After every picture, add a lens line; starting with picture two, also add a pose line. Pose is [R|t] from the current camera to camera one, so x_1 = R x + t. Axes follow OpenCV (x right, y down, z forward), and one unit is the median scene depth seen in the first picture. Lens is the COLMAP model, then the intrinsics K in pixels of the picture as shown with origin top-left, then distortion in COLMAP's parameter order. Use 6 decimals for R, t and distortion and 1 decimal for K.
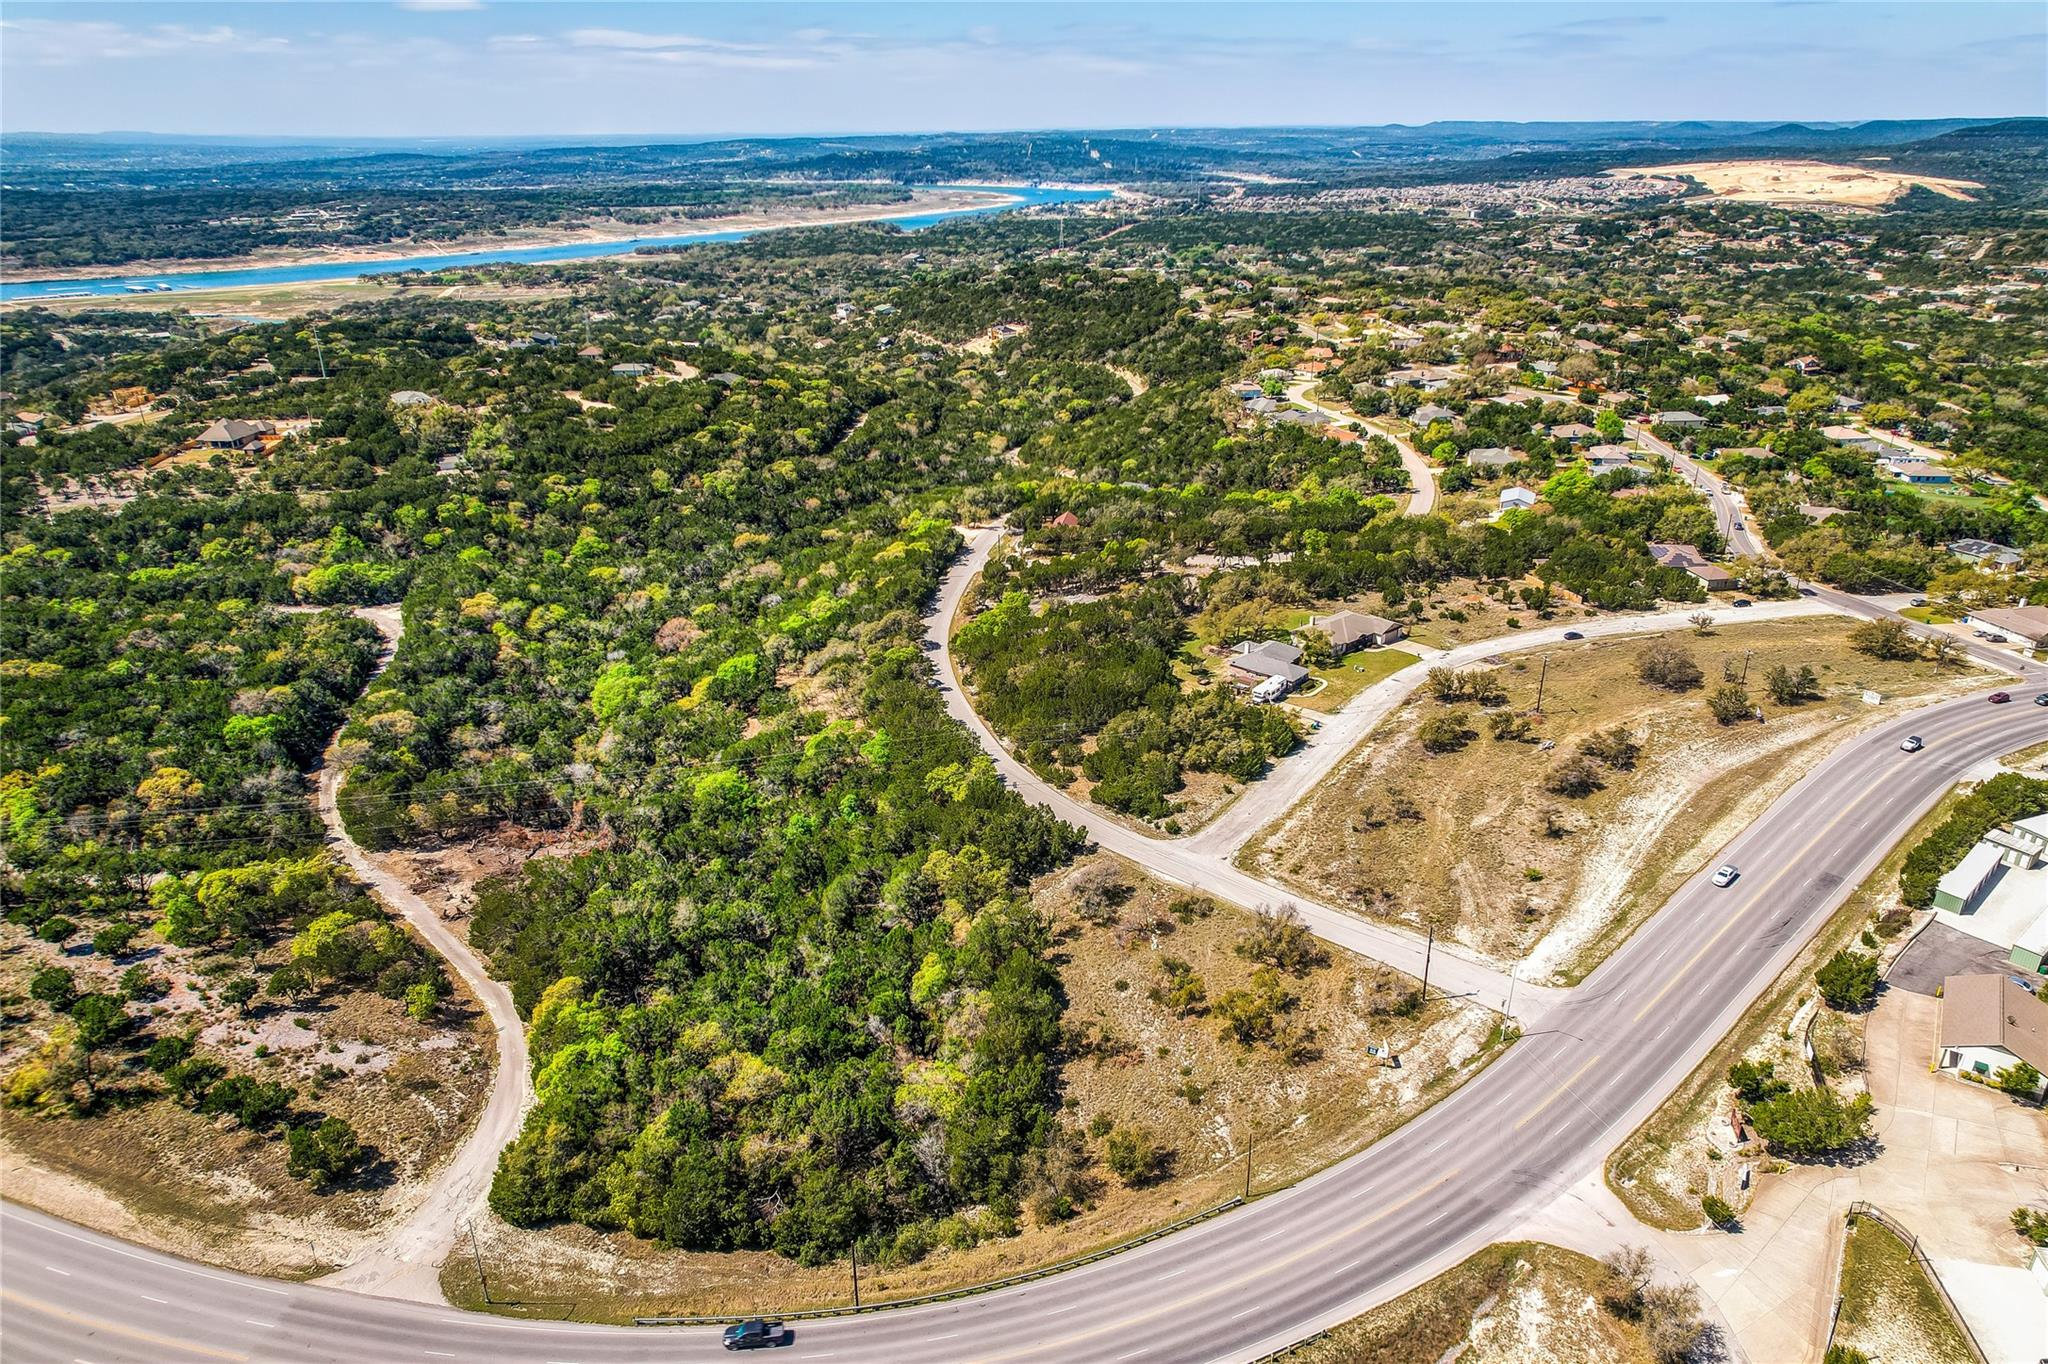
lens RADIAL K [[1313.2, 0, 1029.1], [0, 1313.2, 679.1], [0, 0, 1]] dist [-0.084747, 0.076060]
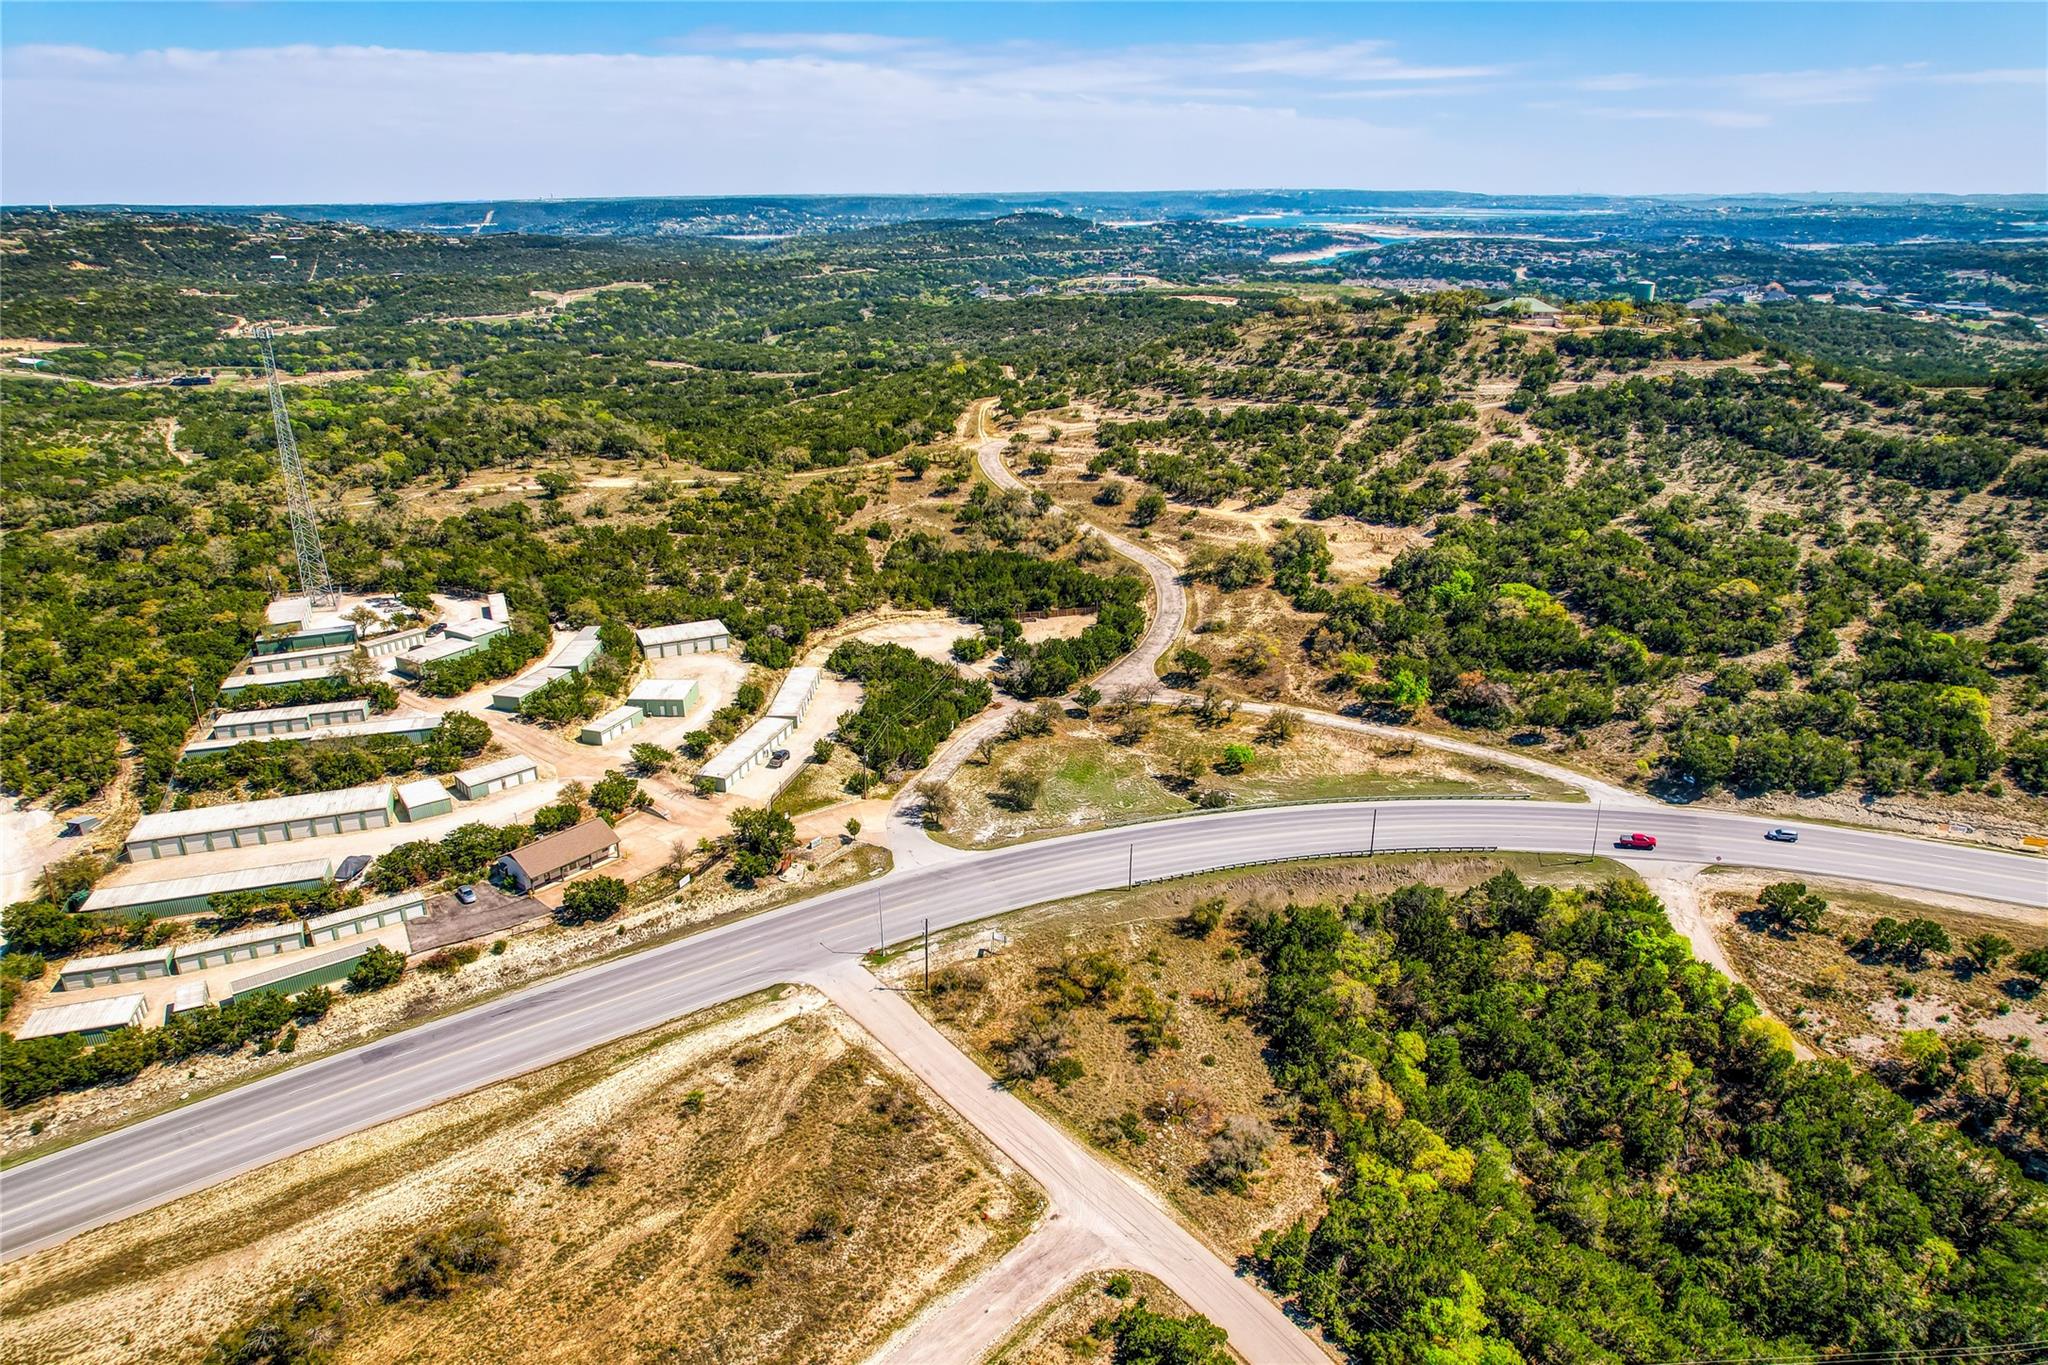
lens RADIAL K [[1301.1, 0, 1026.9], [0, 1301.1, 693.6], [0, 0, 1]] dist [-0.070740, 0.065218]
pose [[-0.996205, -0.020430, 0.084604, 0.046023], [0.045034, 0.710828, 0.701922, -0.226535], [-0.074479, 0.703069, -0.707211, 0.532033]]
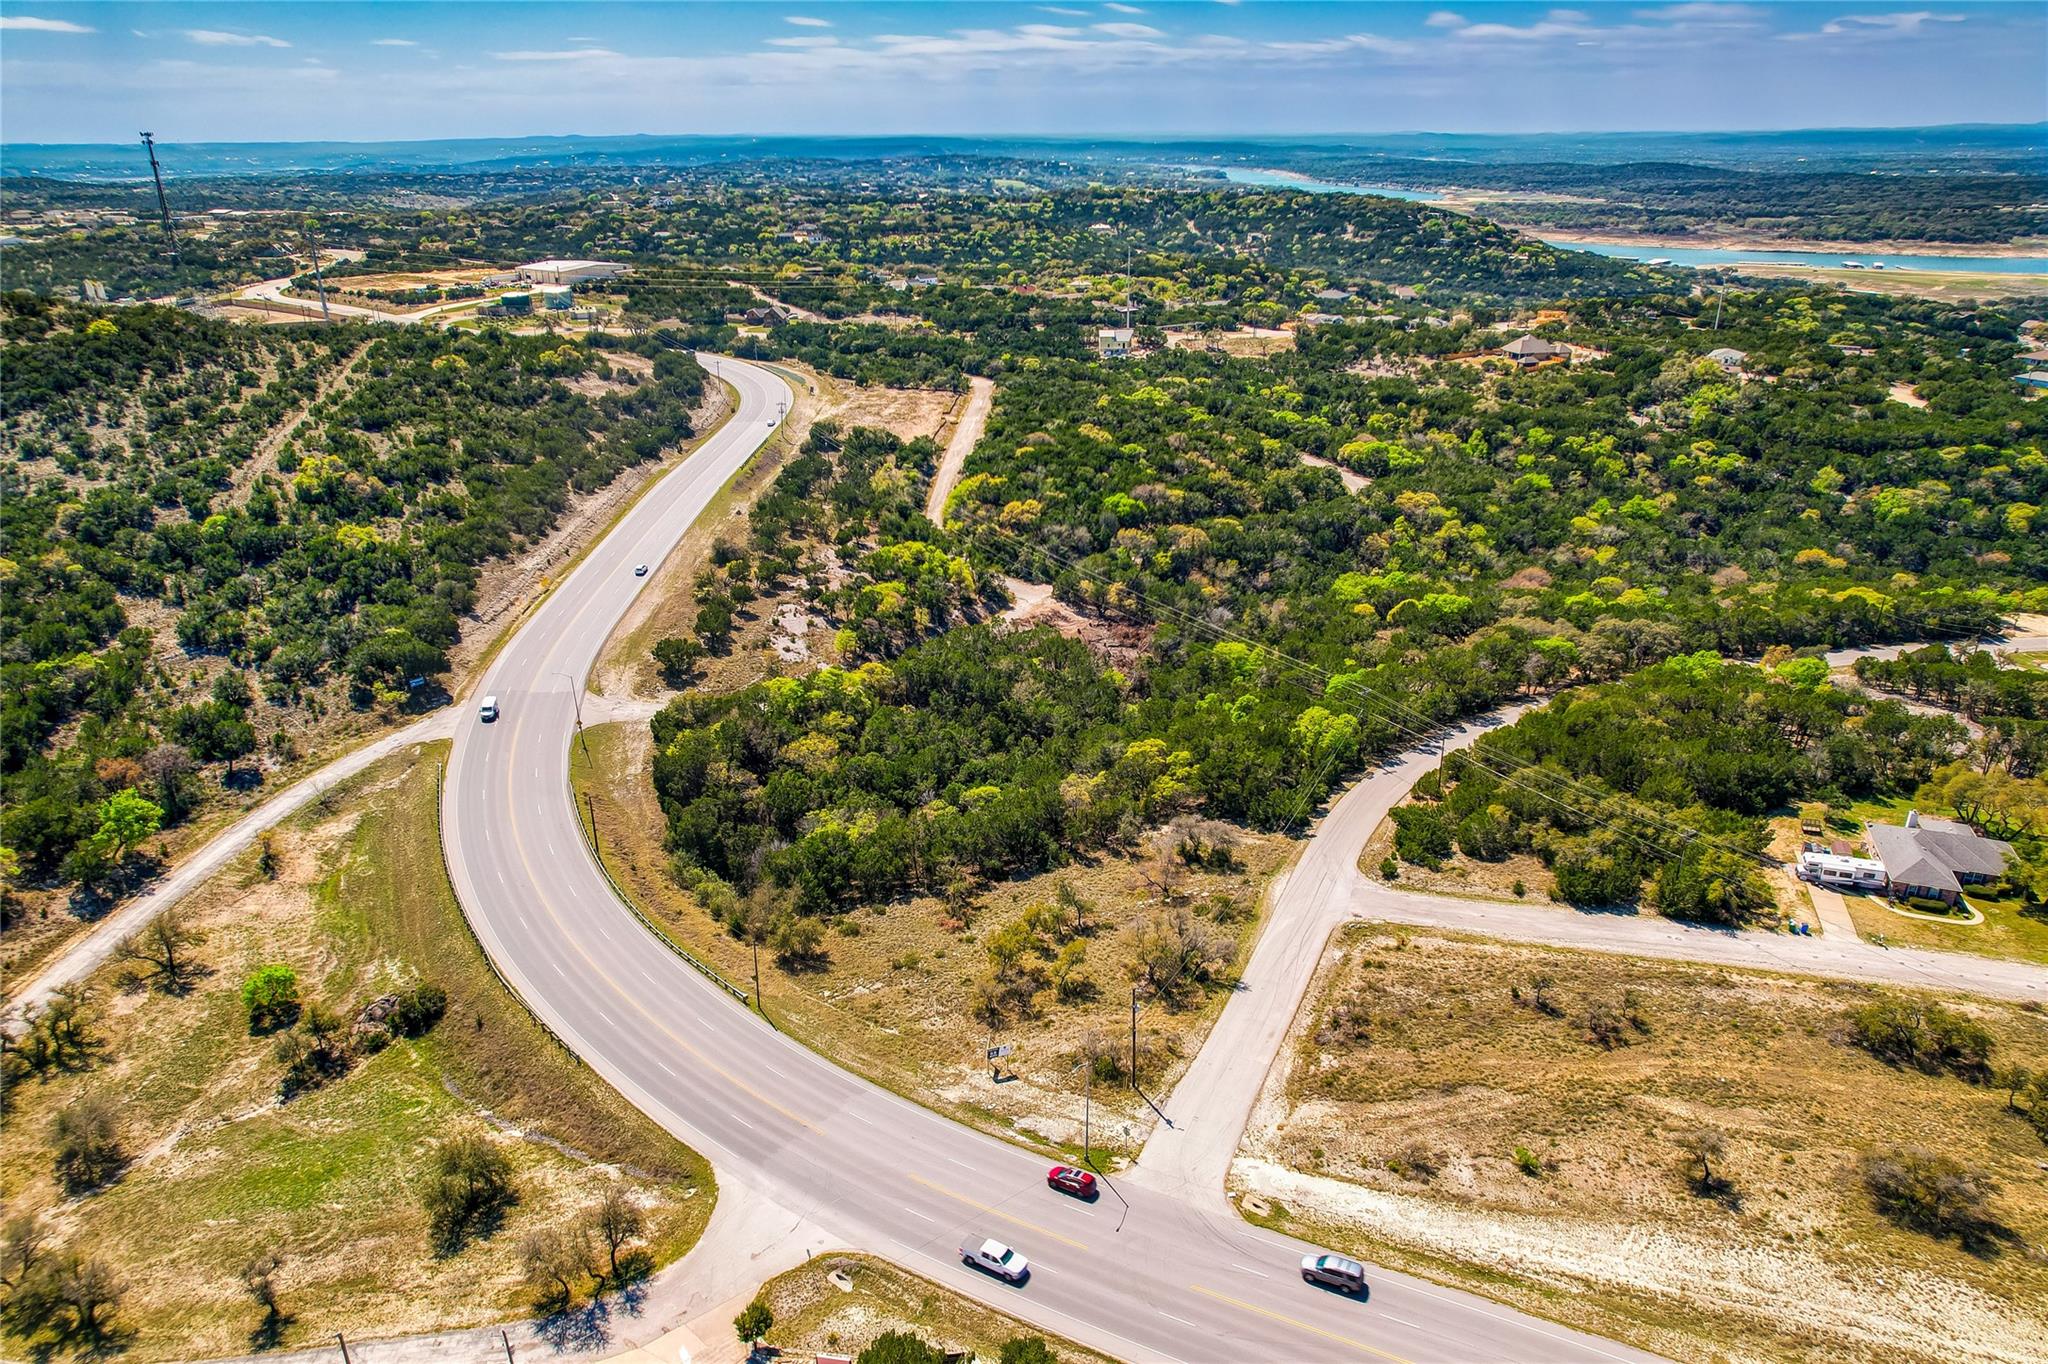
lens RADIAL K [[1318.9, 0, 1024.0], [0, 1318.9, 682.0], [0, 0, 1]] dist [-0.081254, 0.071949]
pose [[0.346725, 0.368137, -0.862703, 0.287229], [-0.363034, 0.900745, 0.238466, -0.041118], [0.864863, 0.230508, 0.445957, 0.186183]]
